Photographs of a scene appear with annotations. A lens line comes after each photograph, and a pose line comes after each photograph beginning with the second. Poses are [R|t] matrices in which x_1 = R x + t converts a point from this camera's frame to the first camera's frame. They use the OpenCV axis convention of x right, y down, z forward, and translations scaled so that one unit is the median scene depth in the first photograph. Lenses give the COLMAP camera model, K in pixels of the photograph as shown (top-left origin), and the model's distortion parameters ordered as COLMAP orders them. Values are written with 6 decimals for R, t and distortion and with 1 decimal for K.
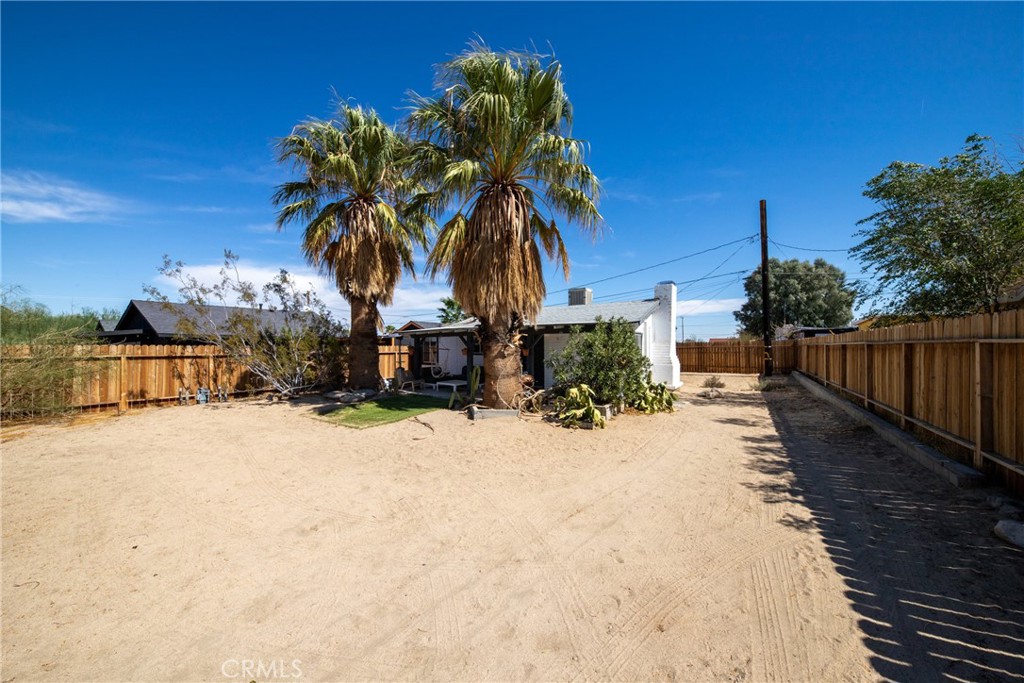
lens RADIAL K [[356.5, 0, 511.0], [0, 356.5, 345.5], [0, 0, 1]] dist [-0.000738, -0.000252]
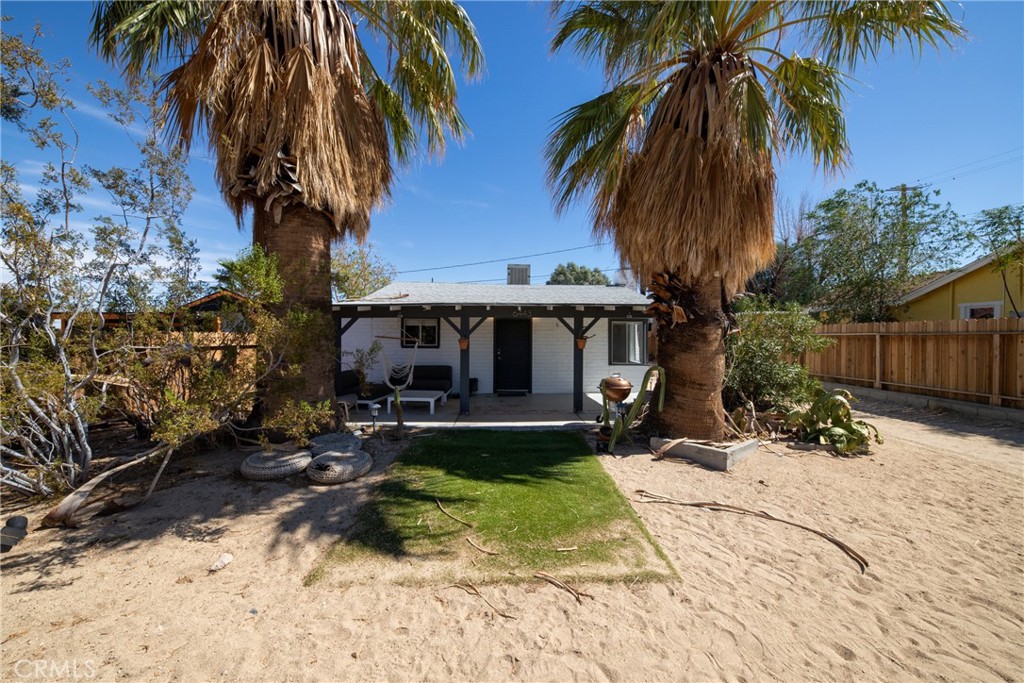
lens RADIAL K [[356.5, 0, 514.4], [0, 356.5, 333.3], [0, 0, 1]] dist [-0.000738, -0.000252]
pose [[0.807978, 0.010974, 0.589110, -0.484812], [-0.007515, 0.999937, -0.008319, 0.006423], [-0.589164, 0.002294, 0.808010, 0.543687]]
